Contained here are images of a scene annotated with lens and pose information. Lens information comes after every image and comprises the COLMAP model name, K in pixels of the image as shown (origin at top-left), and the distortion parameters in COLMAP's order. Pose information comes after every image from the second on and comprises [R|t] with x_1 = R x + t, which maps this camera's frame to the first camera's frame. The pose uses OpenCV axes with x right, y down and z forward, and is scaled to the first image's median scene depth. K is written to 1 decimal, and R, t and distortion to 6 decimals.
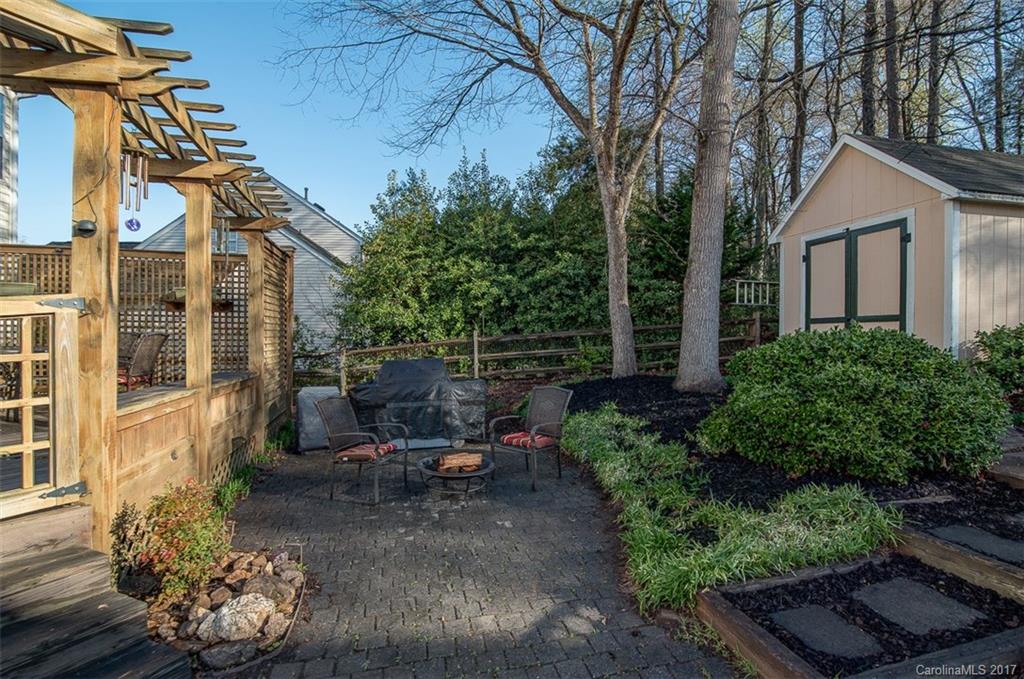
lens RADIAL K [[469.9, 0, 511.2], [0, 469.9, 340.6], [0, 0, 1]] dist [-0.010733, 0.001251]
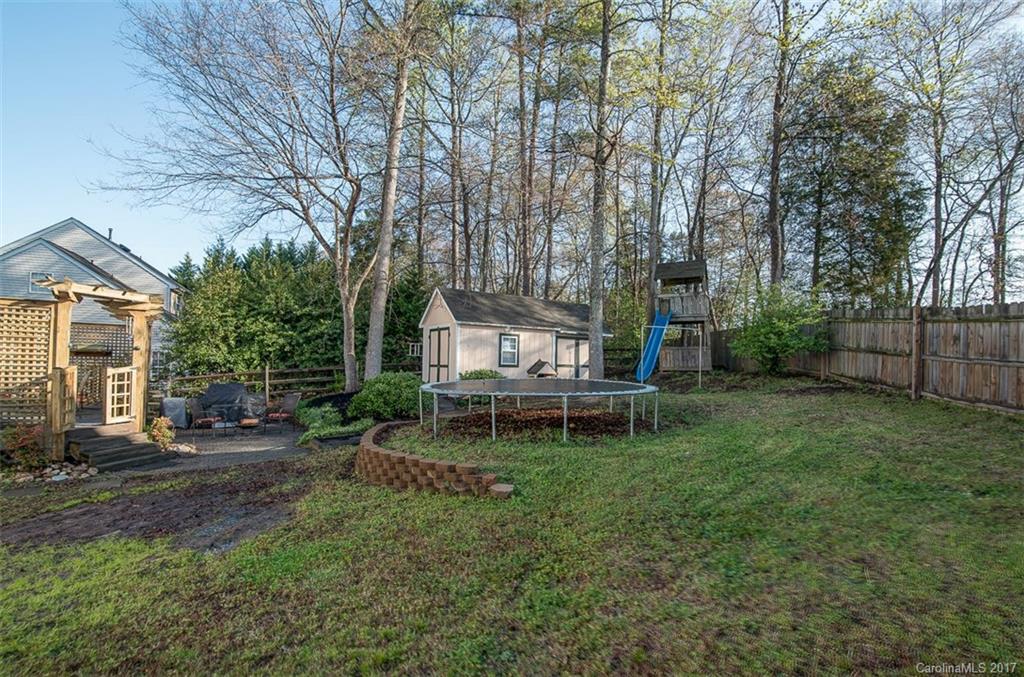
lens RADIAL K [[469.9, 0, 495.5], [0, 469.9, 354.6], [0, 0, 1]] dist [-0.010733, 0.001251]
pose [[0.941673, 0.017449, 0.336077, 0.118071], [-0.009439, 0.999631, -0.025452, -0.025636], [-0.336397, 0.020796, 0.941490, -0.759517]]
